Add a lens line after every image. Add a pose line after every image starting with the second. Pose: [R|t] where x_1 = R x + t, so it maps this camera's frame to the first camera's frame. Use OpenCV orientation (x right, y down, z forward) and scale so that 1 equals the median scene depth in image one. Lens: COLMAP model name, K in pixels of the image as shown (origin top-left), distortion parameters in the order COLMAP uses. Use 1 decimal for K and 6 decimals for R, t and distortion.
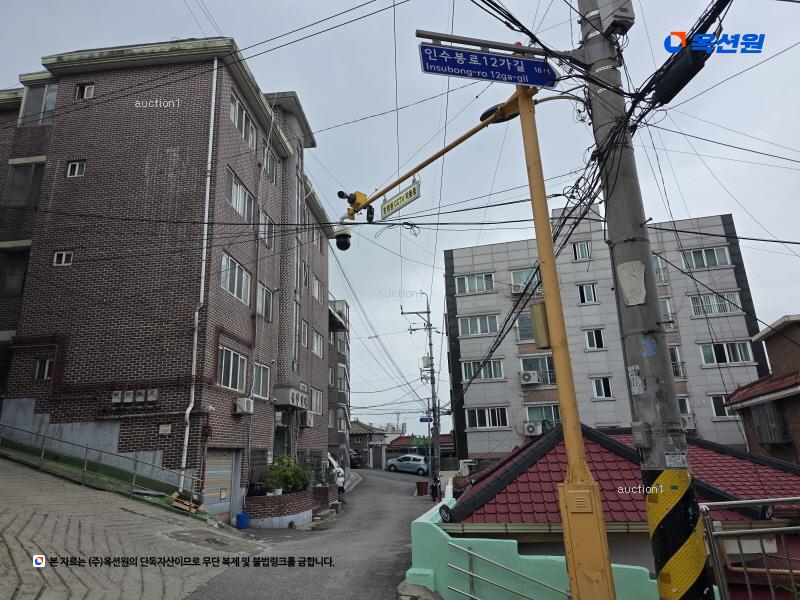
lens RADIAL K [[527.5, 0, 416.5], [0, 527.5, 297.5], [0, 0, 1]] dist [0.052934, -0.048741]
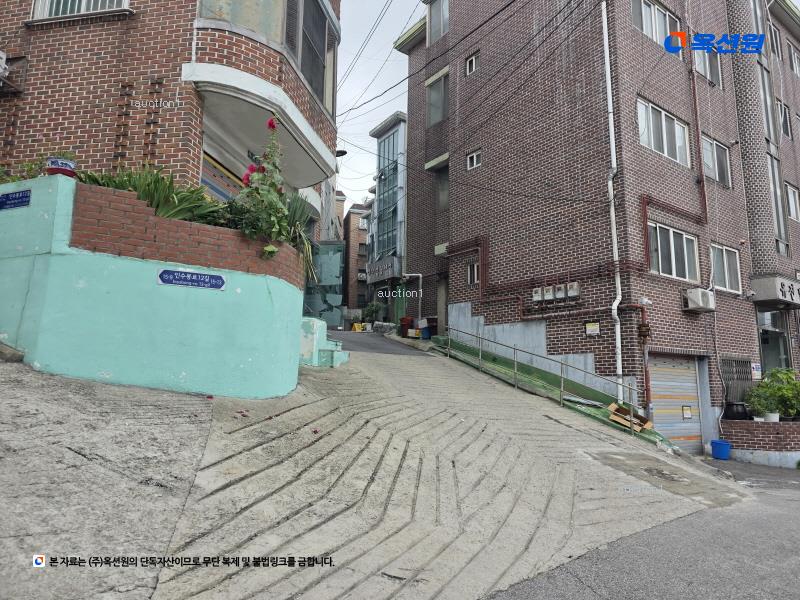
lens RADIAL K [[527.5, 0, 416.5], [0, 527.5, 297.5], [0, 0, 1]] dist [0.052934, -0.048741]
pose [[0.654355, -0.074556, -0.752503, -0.029872], [0.183055, 0.981148, 0.061969, 0.097819], [0.733696, -0.178299, 0.655667, 0.268692]]
